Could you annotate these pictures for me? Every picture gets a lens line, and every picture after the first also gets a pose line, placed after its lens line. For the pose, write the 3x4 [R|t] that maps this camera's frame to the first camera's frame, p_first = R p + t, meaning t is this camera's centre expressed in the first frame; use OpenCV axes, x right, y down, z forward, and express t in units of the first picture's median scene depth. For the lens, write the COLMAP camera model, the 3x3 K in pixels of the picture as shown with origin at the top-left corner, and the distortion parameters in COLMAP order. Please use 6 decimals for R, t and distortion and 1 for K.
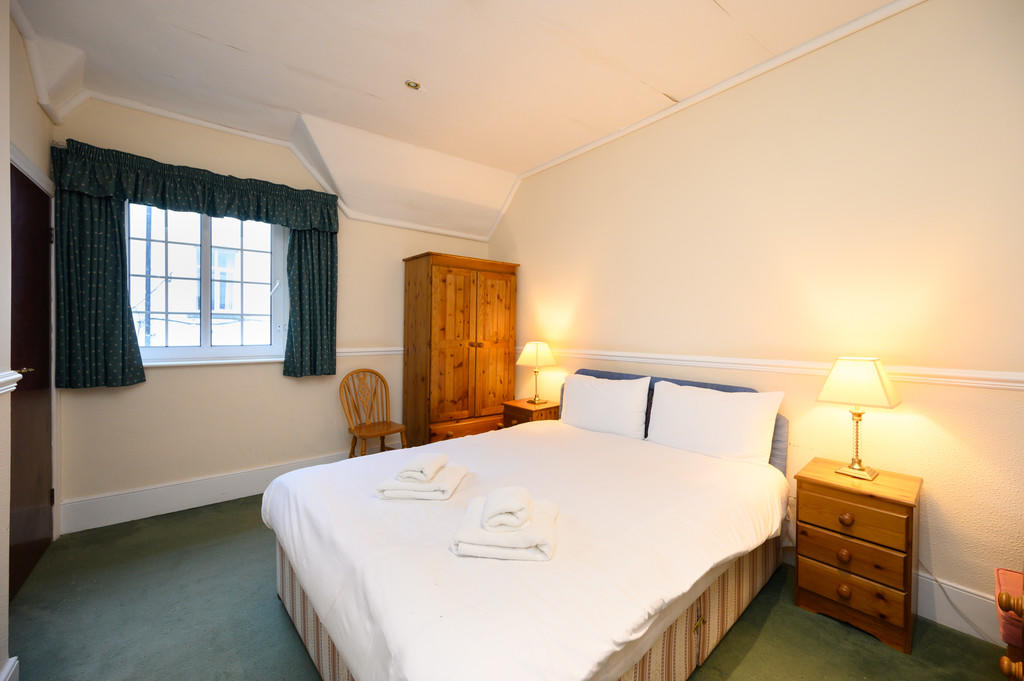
lens RADIAL K [[407.0, 0, 507.9], [0, 407.0, 338.8], [0, 0, 1]] dist [0.002508, 0.000414]
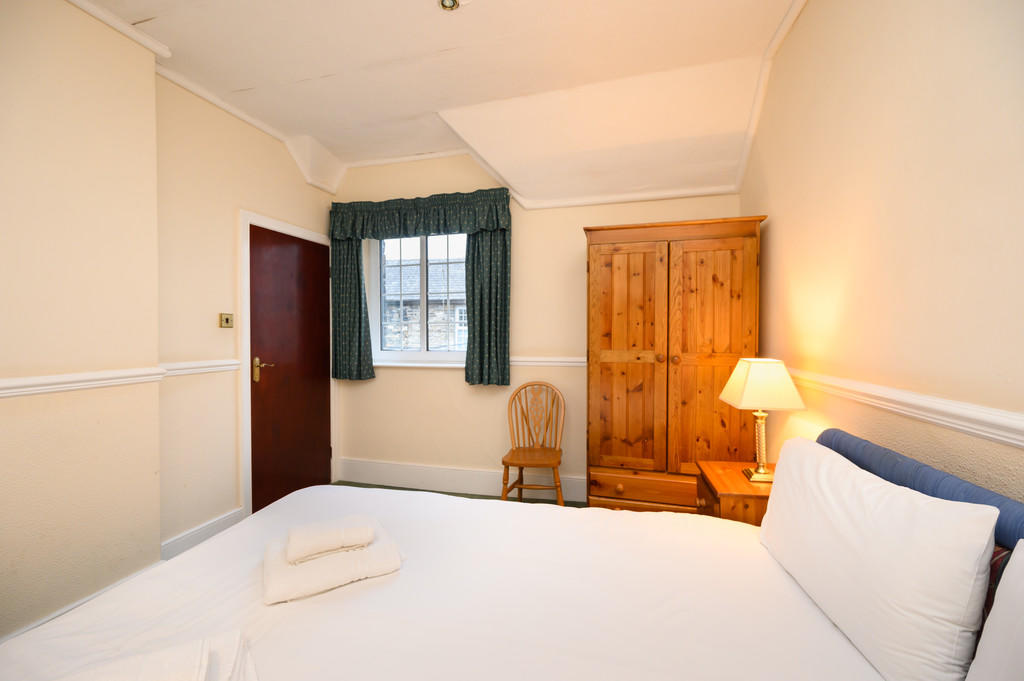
lens RADIAL K [[407.0, 0, 516.4], [0, 407.0, 341.7], [0, 0, 1]] dist [0.002508, 0.000414]
pose [[0.601416, 0.007741, -0.798899, 0.297610], [-0.010384, 0.999944, 0.001872, -0.011225], [0.798869, 0.007170, 0.601463, 0.448347]]
